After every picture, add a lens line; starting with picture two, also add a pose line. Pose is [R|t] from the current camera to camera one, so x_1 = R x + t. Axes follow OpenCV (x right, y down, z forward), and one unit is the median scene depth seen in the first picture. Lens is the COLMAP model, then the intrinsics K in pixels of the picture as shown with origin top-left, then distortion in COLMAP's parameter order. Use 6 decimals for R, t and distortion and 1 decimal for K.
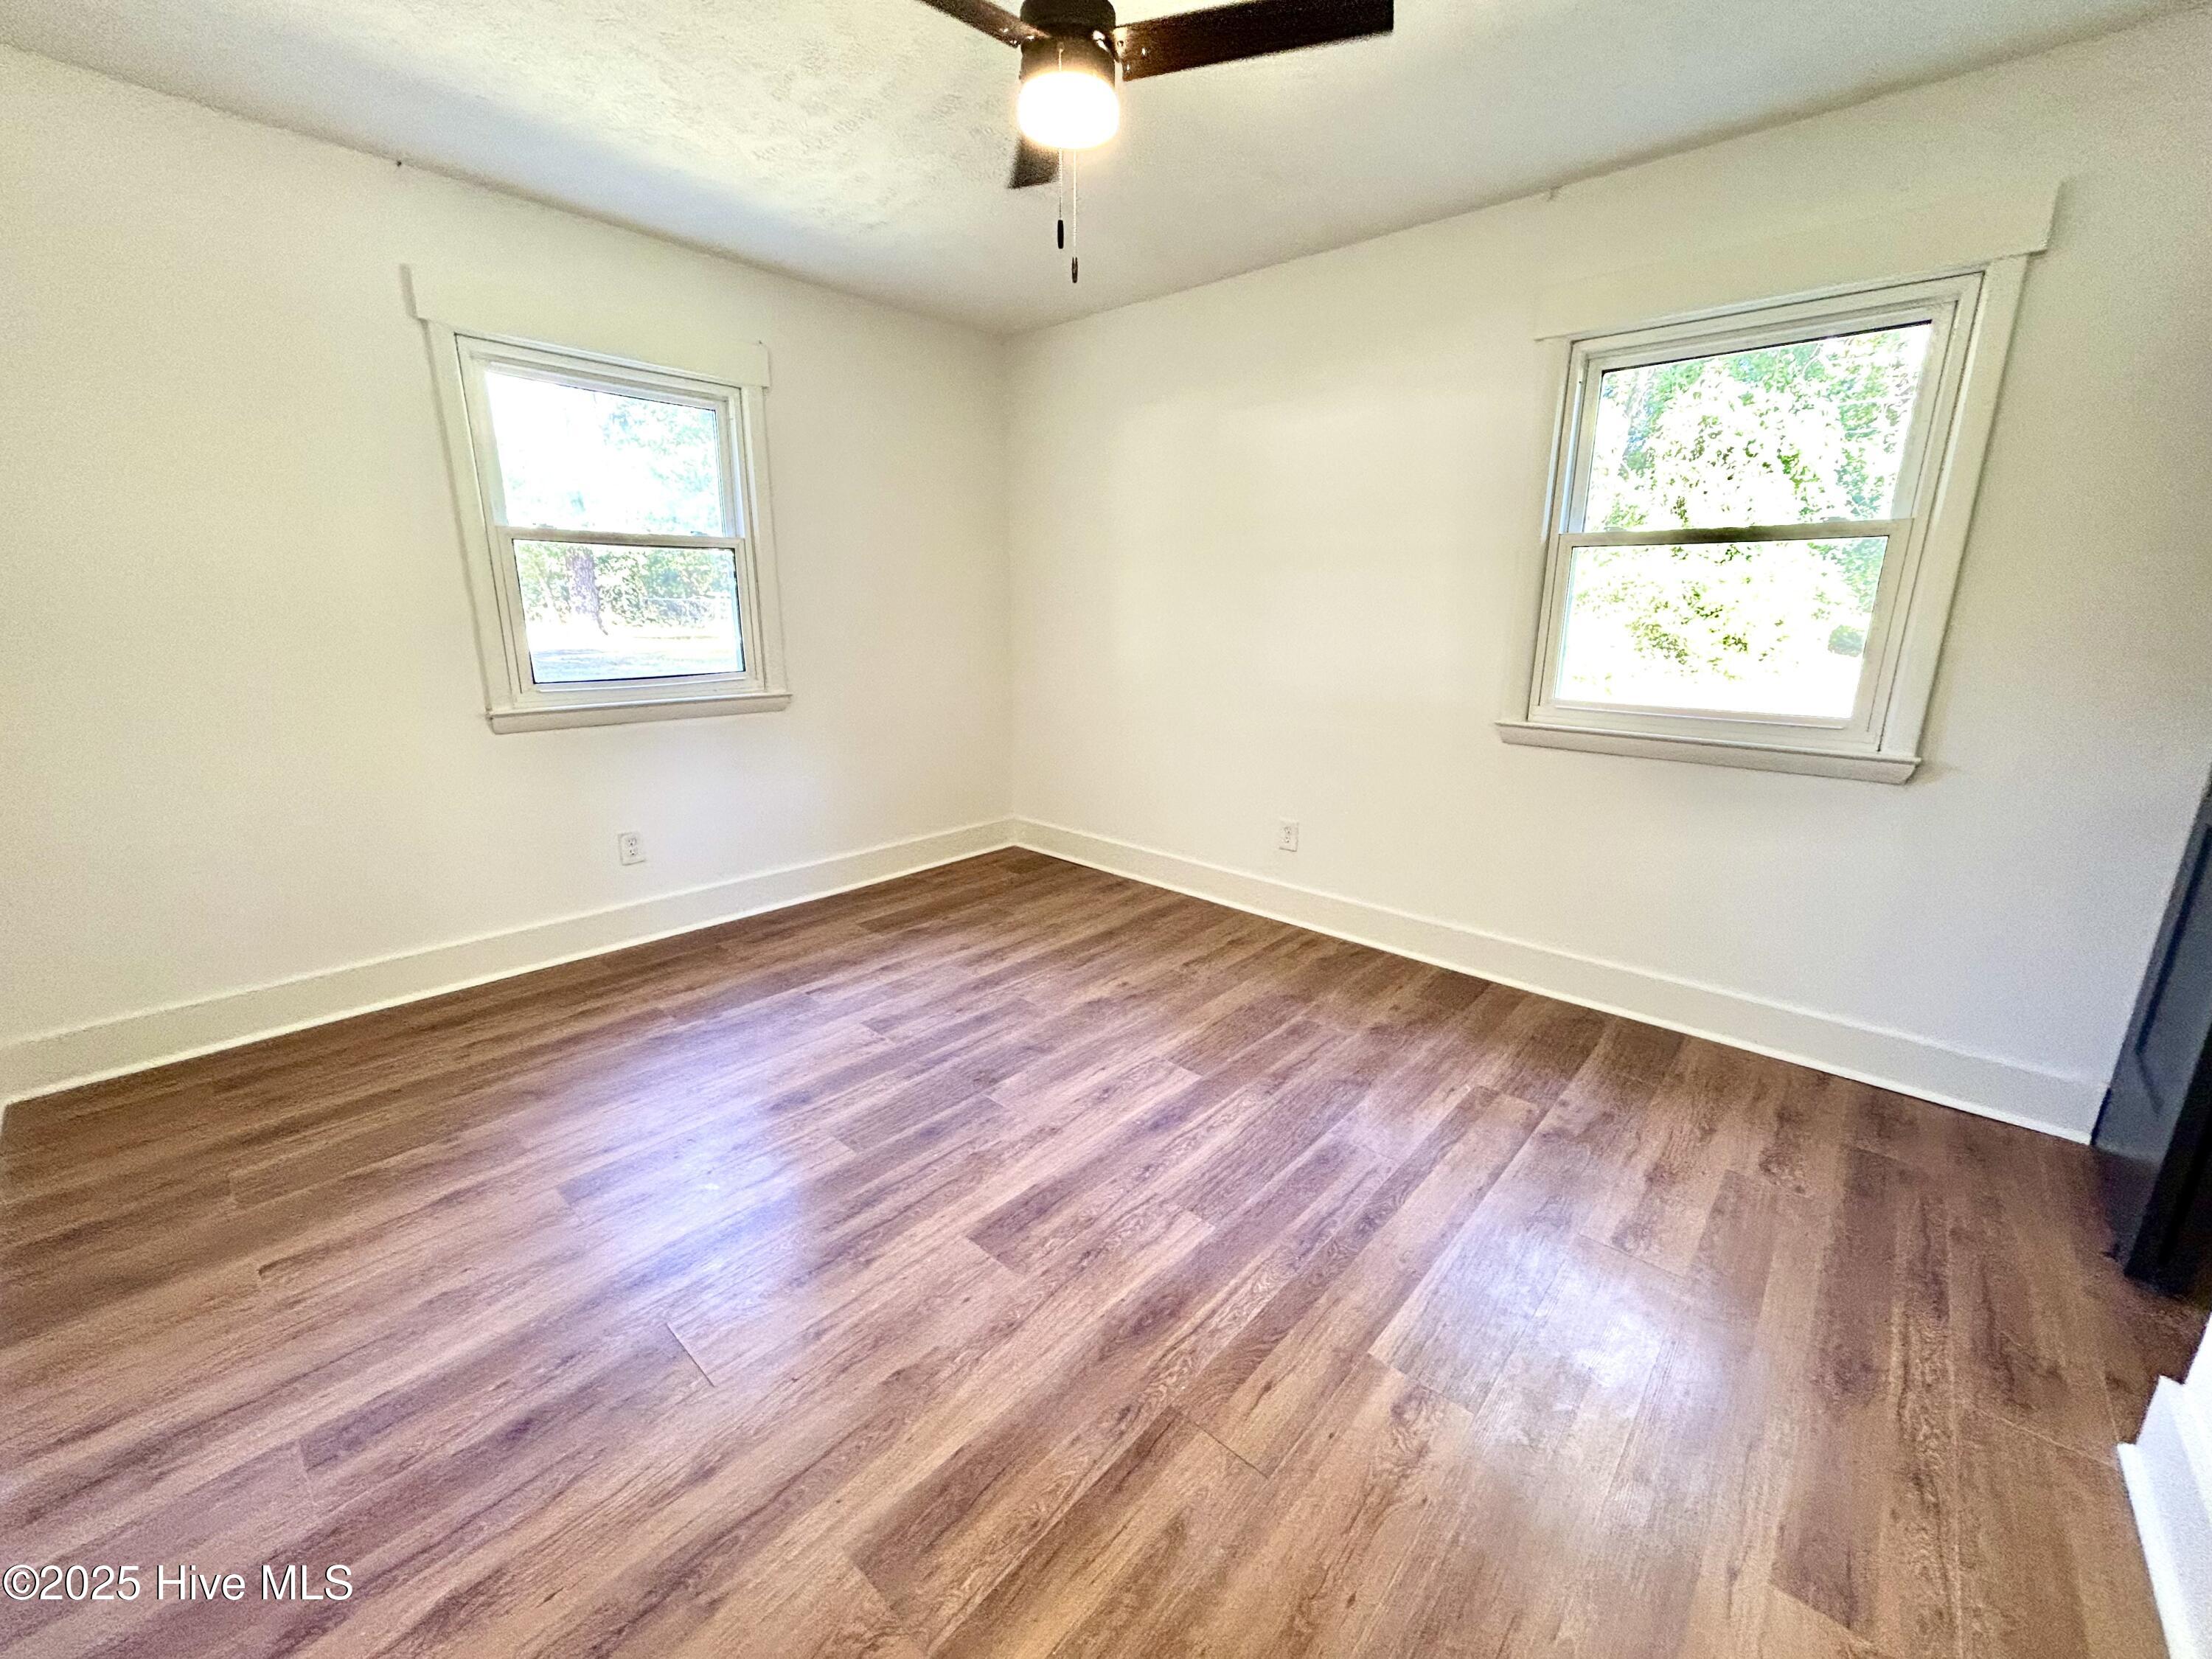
lens RADIAL K [[889.4, 0, 1107.0], [0, 889.4, 831.9], [0, 0, 1]] dist [-0.007267, 0.001556]
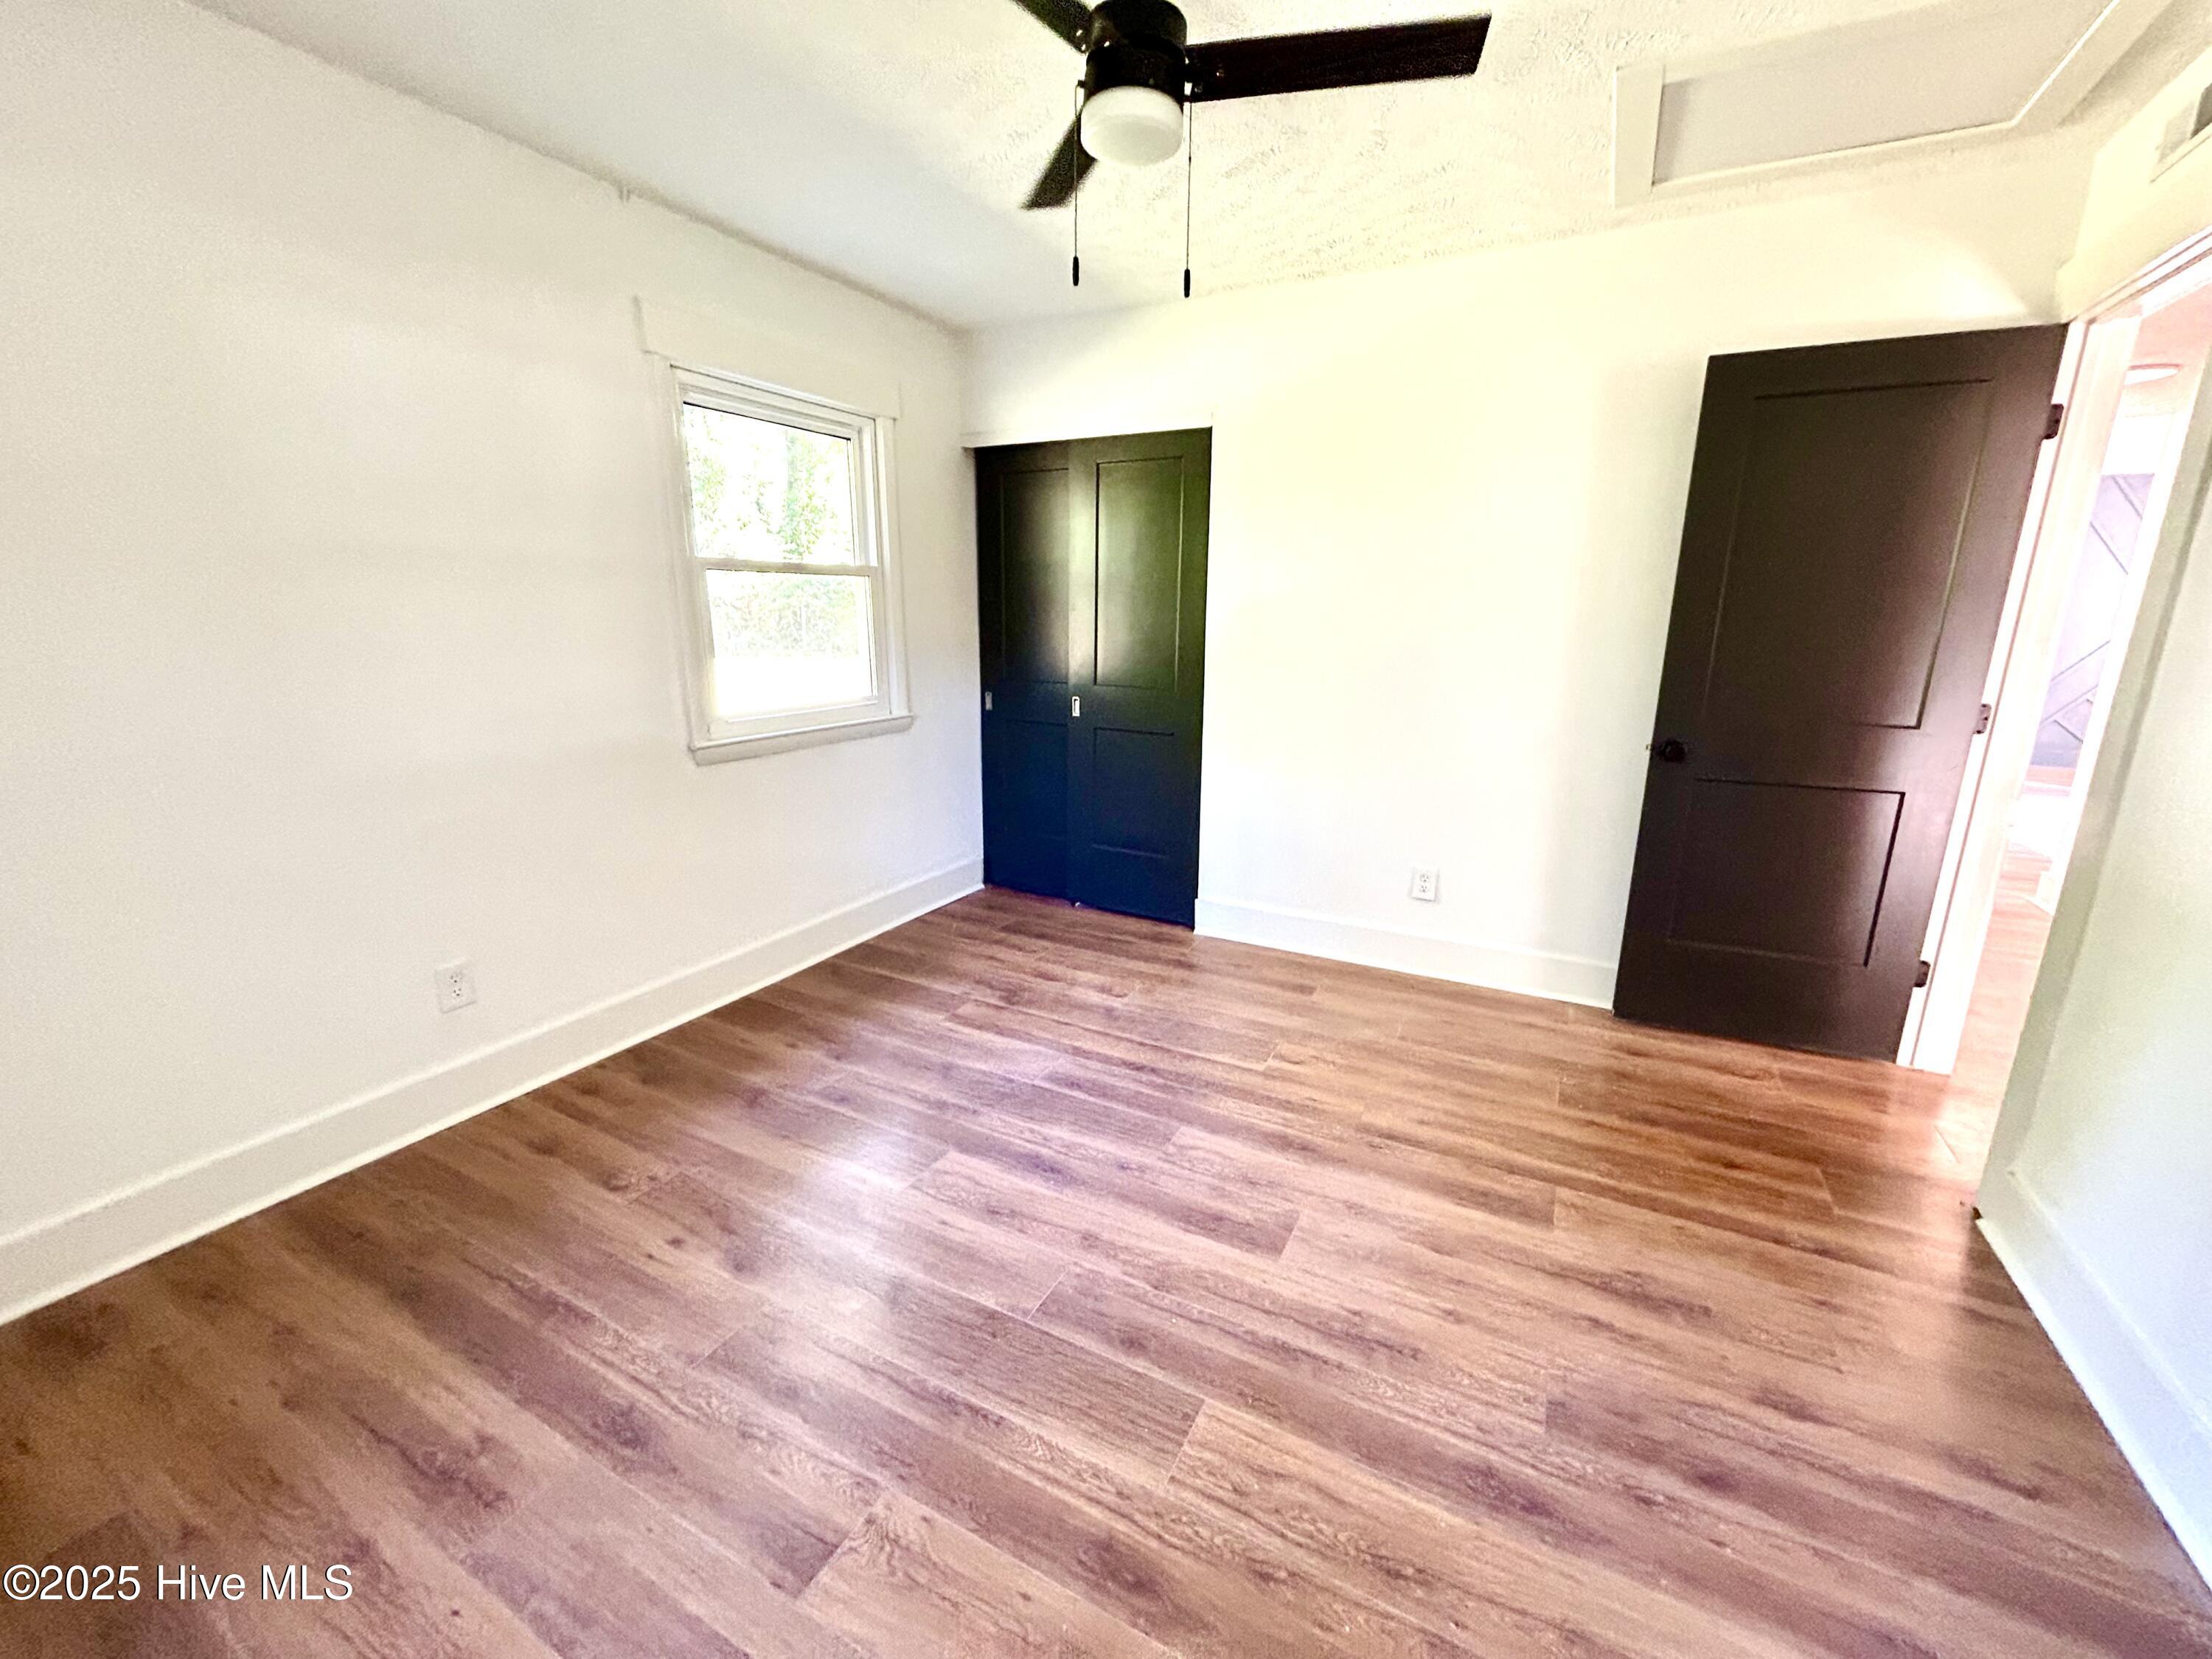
lens RADIAL K [[889.4, 0, 1104.0], [0, 889.4, 834.1], [0, 0, 1]] dist [-0.007267, 0.001556]
pose [[-0.243617, -0.249160, 0.937321, -0.749098], [0.233552, 0.922928, 0.306036, -0.284638], [-0.941331, 0.293469, -0.166649, 0.958484]]
